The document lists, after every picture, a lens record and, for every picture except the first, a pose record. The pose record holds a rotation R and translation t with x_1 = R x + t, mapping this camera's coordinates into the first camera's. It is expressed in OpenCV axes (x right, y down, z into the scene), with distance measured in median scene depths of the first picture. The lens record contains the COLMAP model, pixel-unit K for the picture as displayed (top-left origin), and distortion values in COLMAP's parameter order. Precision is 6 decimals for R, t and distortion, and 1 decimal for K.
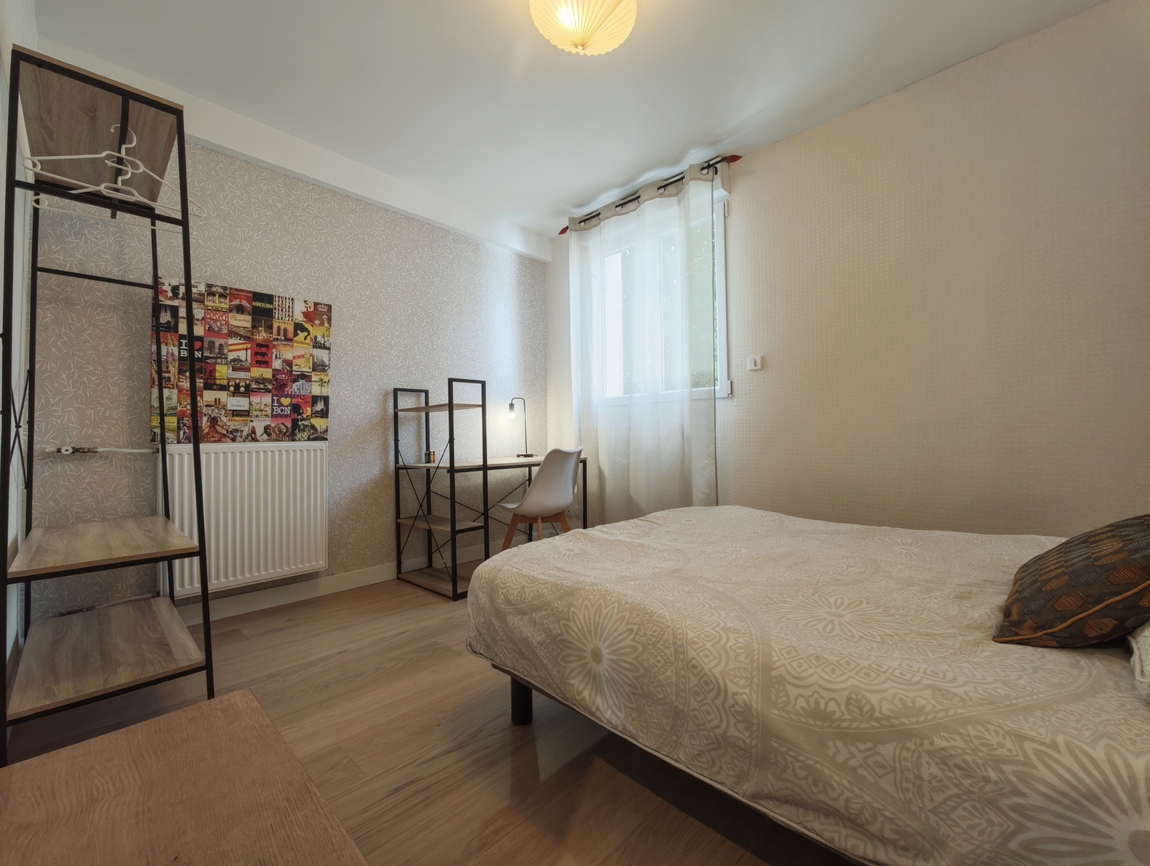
lens RADIAL K [[478.7, 0, 574.6], [0, 478.7, 431.9], [0, 0, 1]] dist [-0.010162, 0.000190]
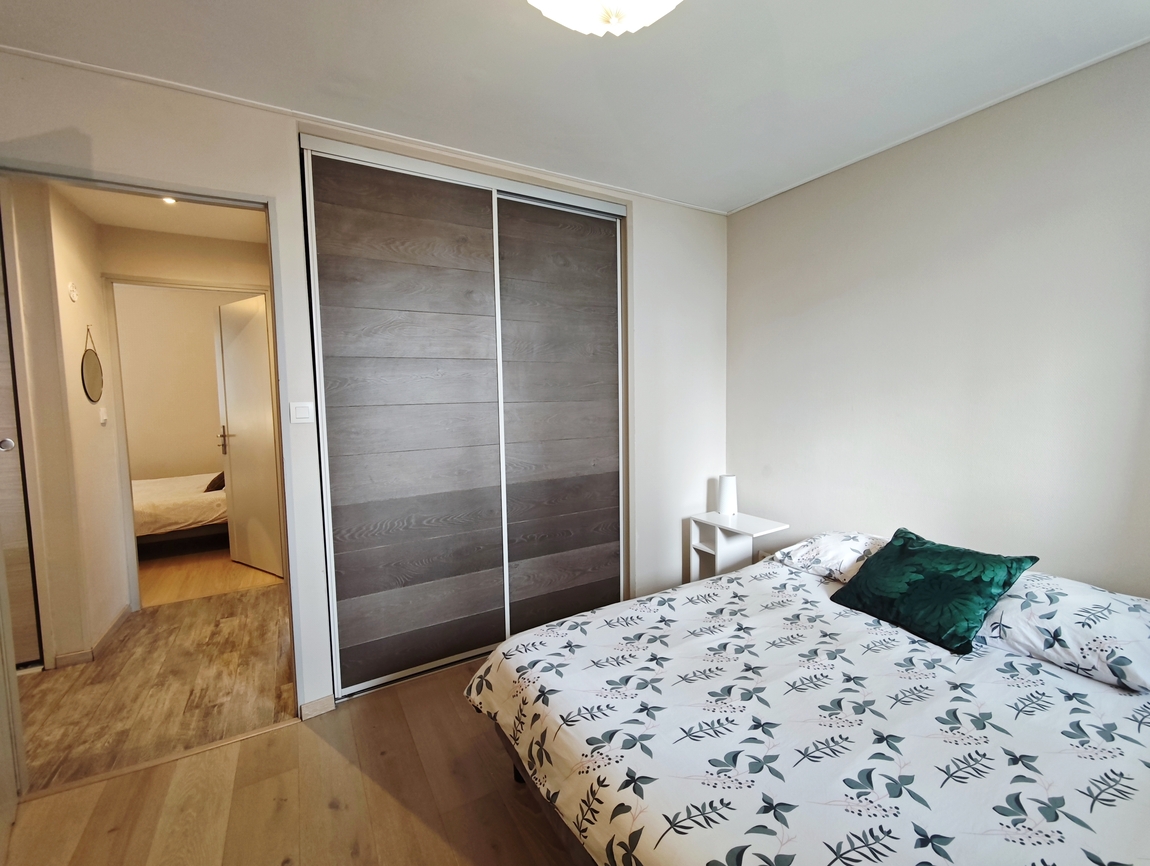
lens RADIAL K [[478.7, 0, 573.7], [0, 478.7, 431.0], [0, 0, 1]] dist [-0.010162, 0.000190]
pose [[0.266606, -0.063016, 0.961743, -3.195498], [-0.003909, 0.997781, 0.066461, -0.616624], [-0.963798, -0.021479, 0.265768, -4.578304]]
